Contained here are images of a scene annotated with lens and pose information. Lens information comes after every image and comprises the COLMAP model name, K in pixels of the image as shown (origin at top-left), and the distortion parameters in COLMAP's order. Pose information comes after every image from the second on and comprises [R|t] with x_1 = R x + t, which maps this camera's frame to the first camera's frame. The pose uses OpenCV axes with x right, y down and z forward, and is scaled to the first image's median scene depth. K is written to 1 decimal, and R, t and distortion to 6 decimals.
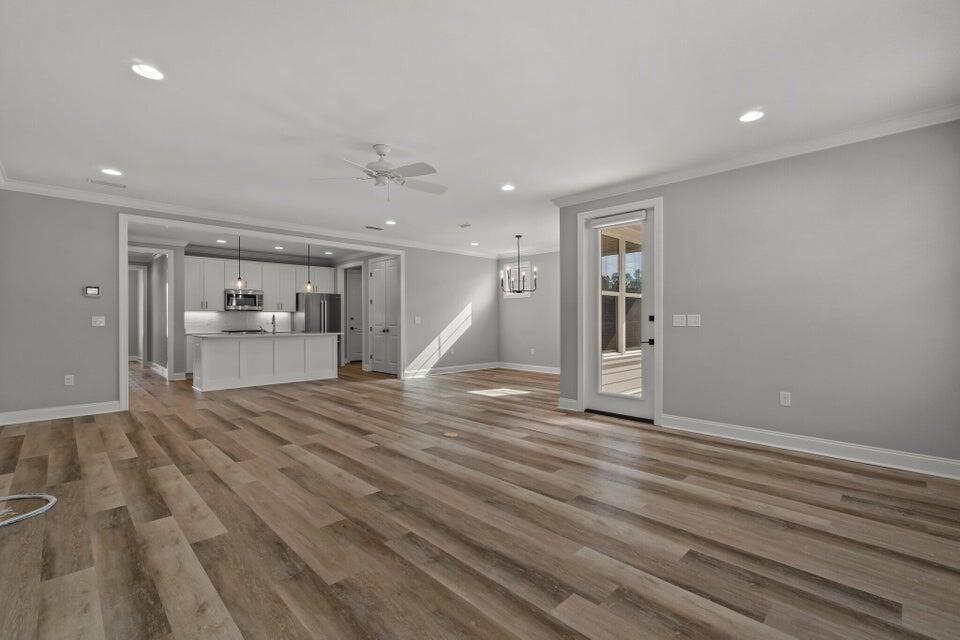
lens RADIAL K [[420.8, 0, 488.3], [0, 420.8, 319.9], [0, 0, 1]] dist [-0.003424, 0.000264]
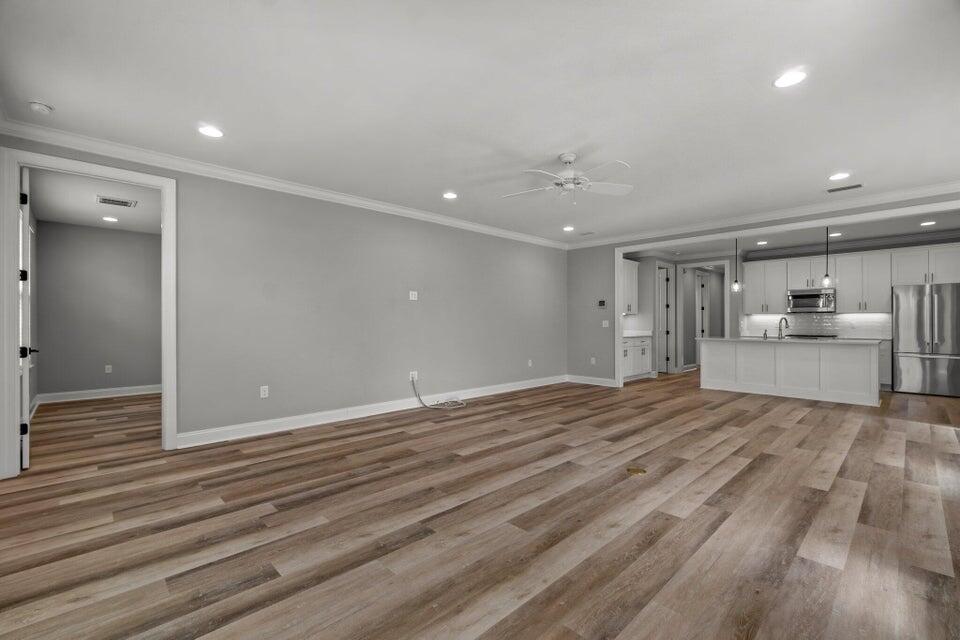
lens RADIAL K [[420.8, 0, 488.2], [0, 420.8, 321.6], [0, 0, 1]] dist [-0.003424, 0.000264]
pose [[-0.006170, 0.000078, -0.999981, 0.906774], [-0.001268, 0.999999, 0.000086, -0.006157], [0.999980, 0.001268, -0.006170, 0.947891]]
